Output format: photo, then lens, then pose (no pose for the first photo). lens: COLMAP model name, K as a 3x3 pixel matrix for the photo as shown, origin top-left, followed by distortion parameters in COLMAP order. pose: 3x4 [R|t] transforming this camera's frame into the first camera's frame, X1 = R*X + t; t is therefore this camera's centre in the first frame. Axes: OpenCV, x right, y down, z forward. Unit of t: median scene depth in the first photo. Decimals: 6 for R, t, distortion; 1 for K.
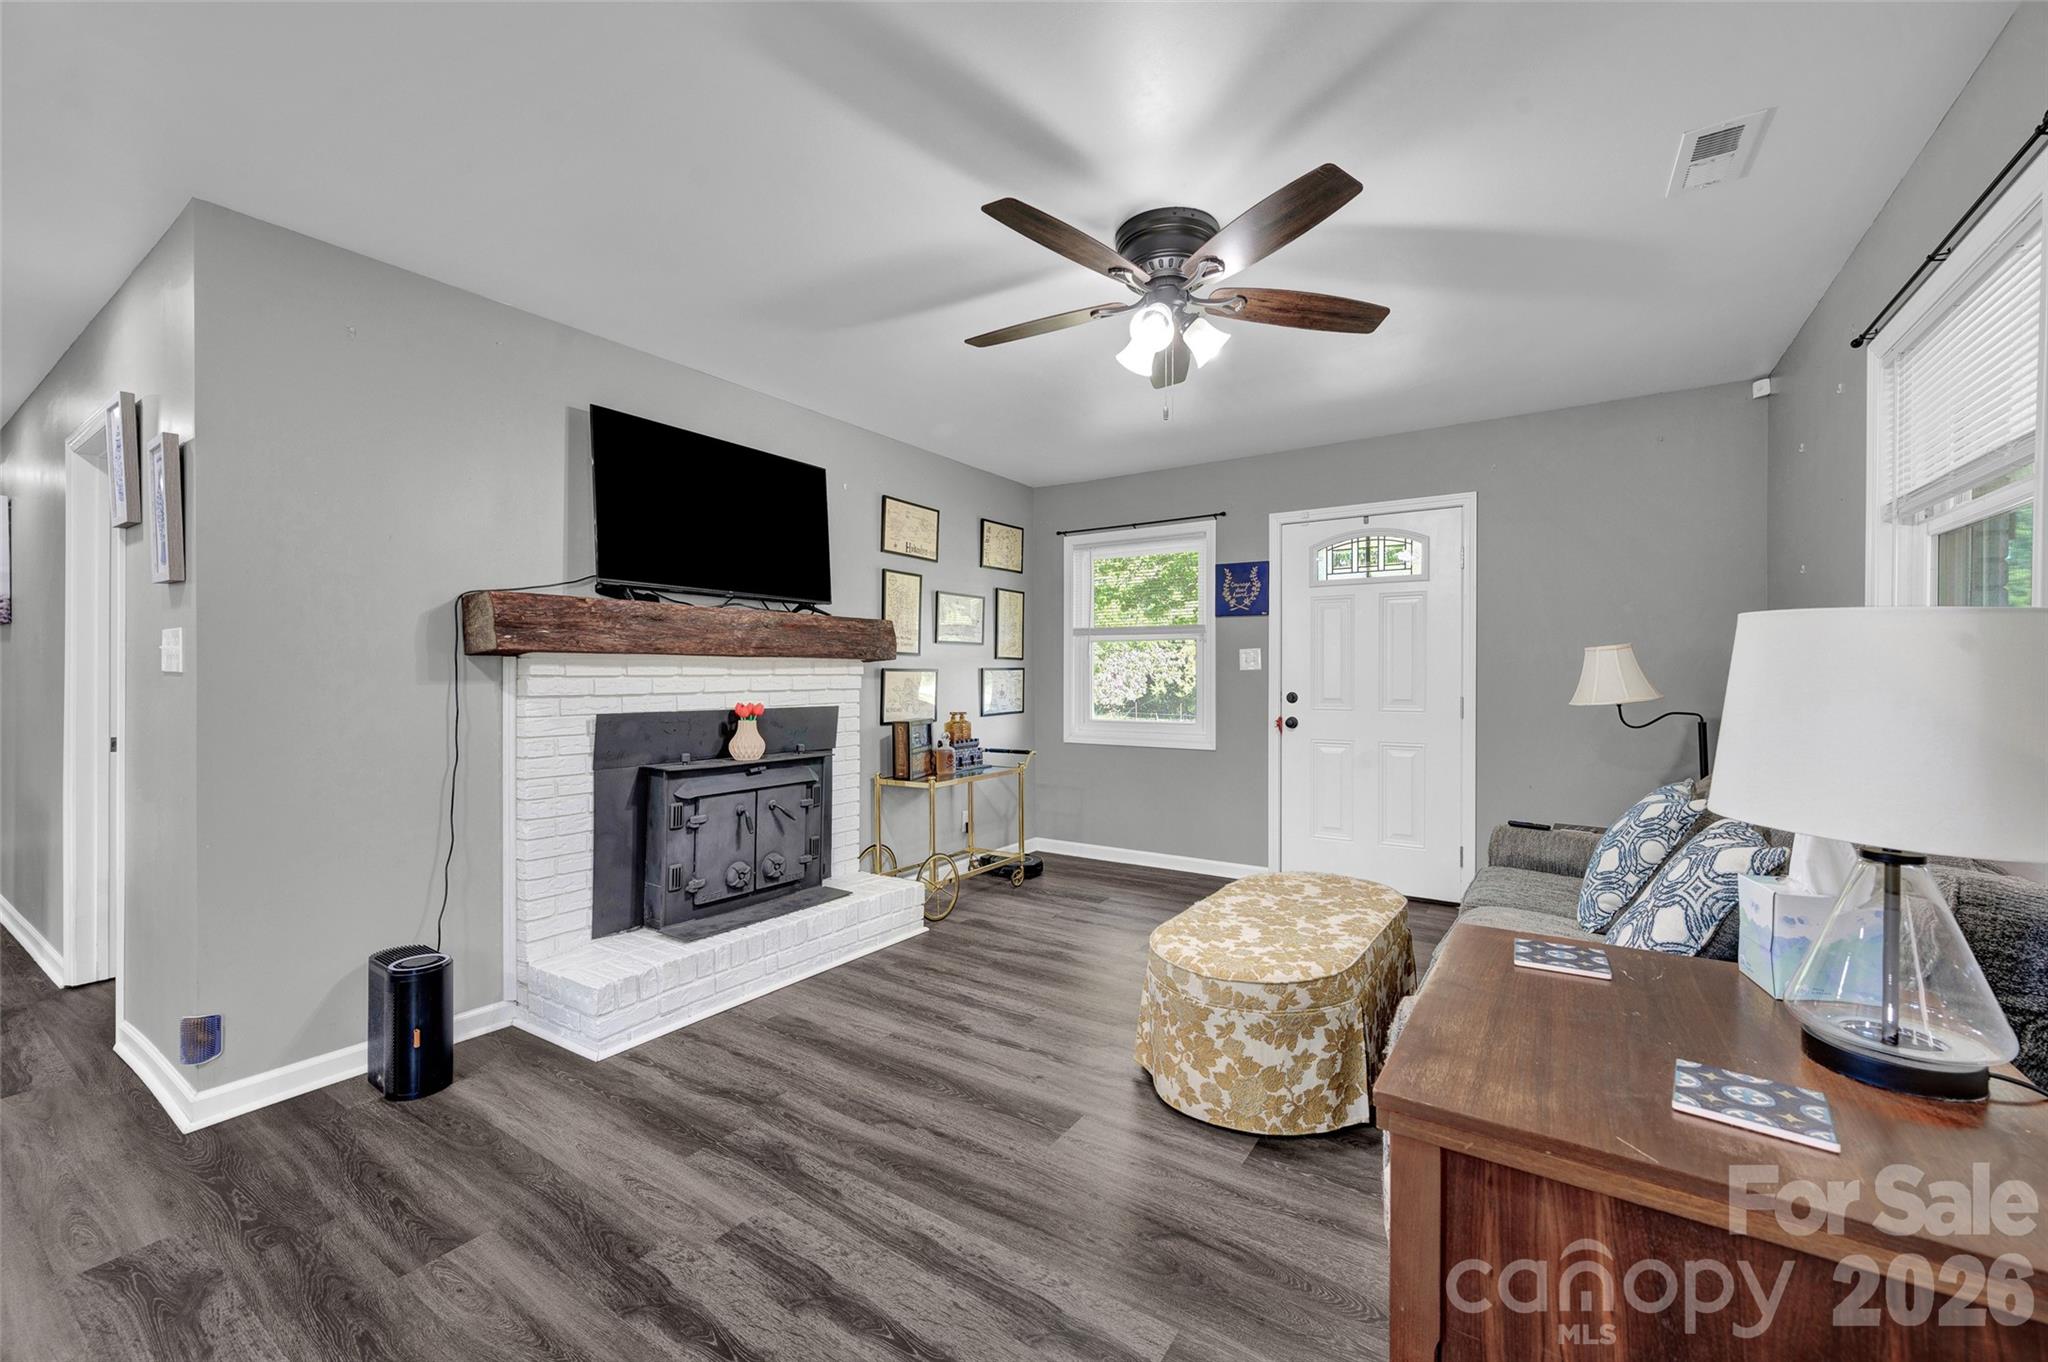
lens RADIAL K [[815.4, 0, 1043.0], [0, 815.4, 680.9], [0, 0, 1]] dist [-0.002758, -0.000284]
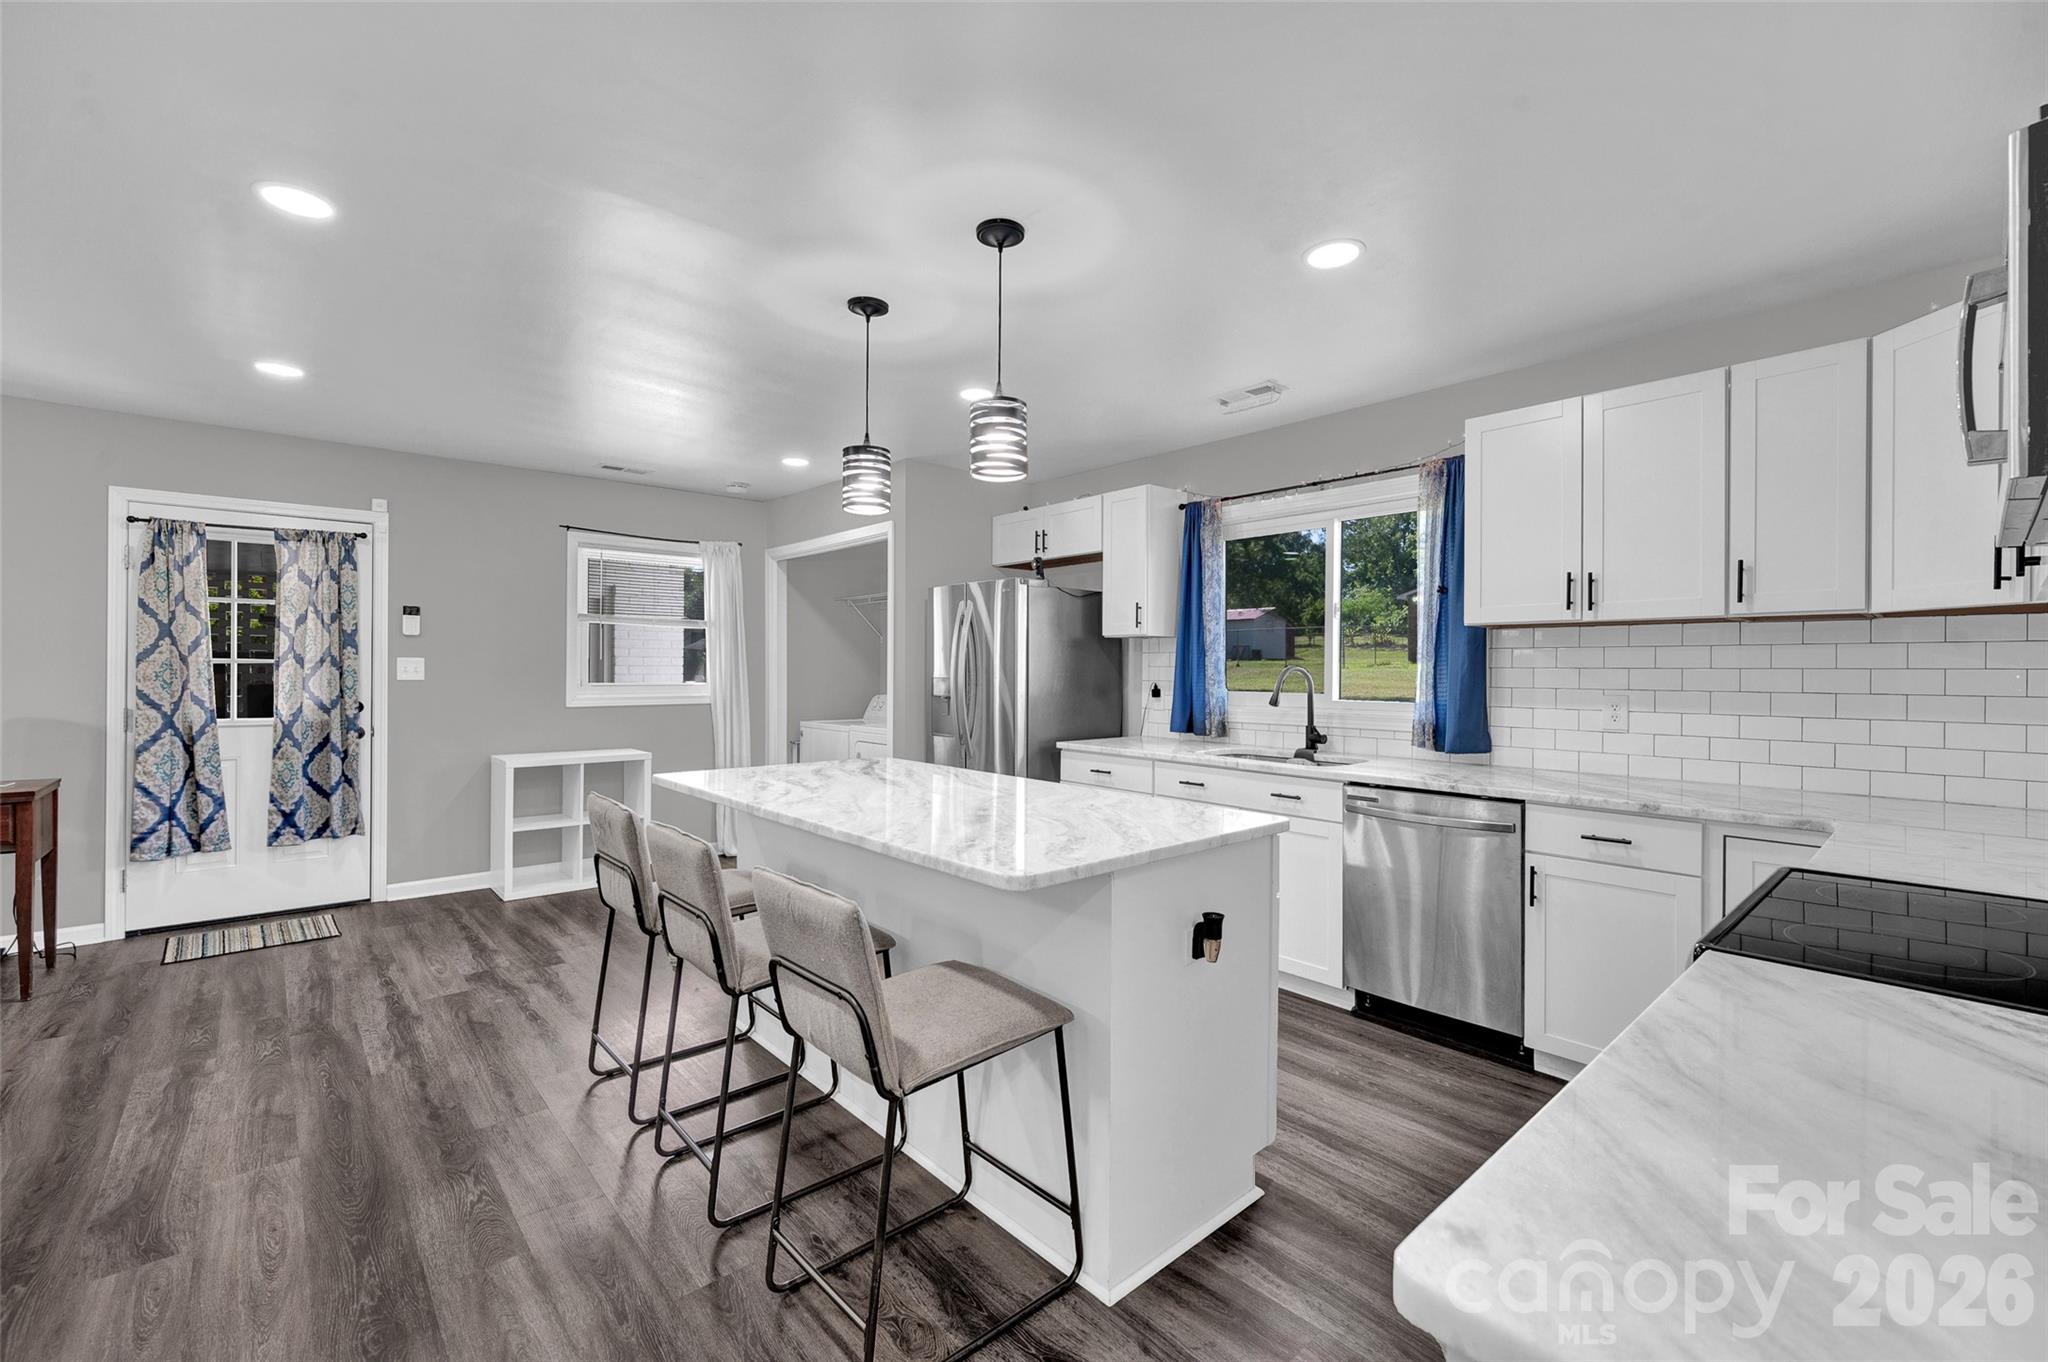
lens RADIAL K [[875.8, 0, 1031.9], [0, 875.8, 674.8], [0, 0, 1]] dist [-0.001368, 0.000114]
pose [[-0.964676, -0.003761, 0.263411, -1.388673], [-0.001970, 0.999973, 0.007063, -0.028488], [-0.263431, 0.006295, -0.964658, 0.973908]]
